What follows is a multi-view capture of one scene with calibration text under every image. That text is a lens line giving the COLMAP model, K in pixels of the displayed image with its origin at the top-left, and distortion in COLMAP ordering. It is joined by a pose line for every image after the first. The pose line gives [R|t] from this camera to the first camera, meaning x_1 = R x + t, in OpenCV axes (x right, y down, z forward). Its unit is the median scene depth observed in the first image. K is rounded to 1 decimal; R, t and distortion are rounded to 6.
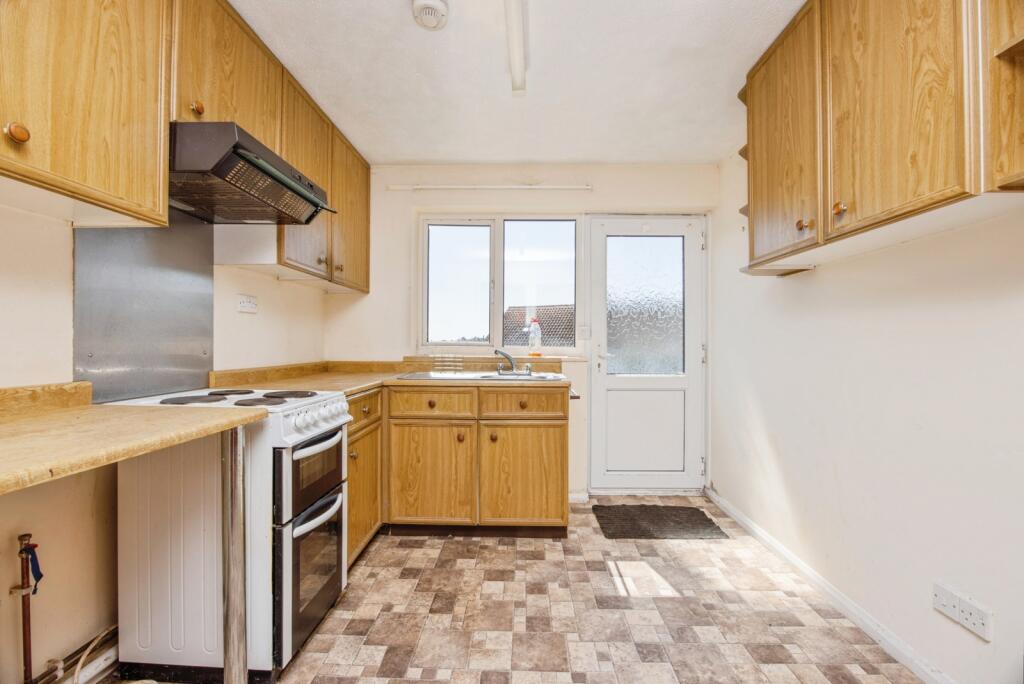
lens RADIAL K [[436.7, 0, 513.4], [0, 436.7, 339.4], [0, 0, 1]] dist [-0.017043, 0.000071]
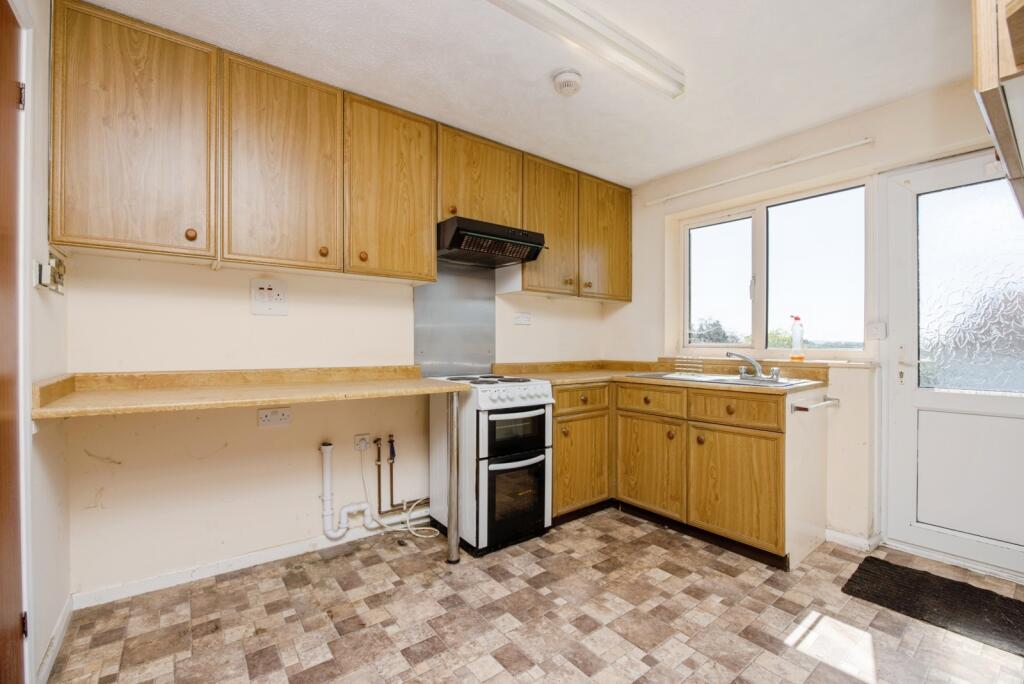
lens RADIAL K [[438.3, 0, 512.0], [0, 438.3, 342.0], [0, 0, 1]] dist [-0.014807, 0.000777]
pose [[0.629910, -0.008434, -0.776622, 0.458073], [0.008092, 0.999958, -0.004296, 0.003366], [0.776626, -0.003578, 0.629952, 0.042858]]
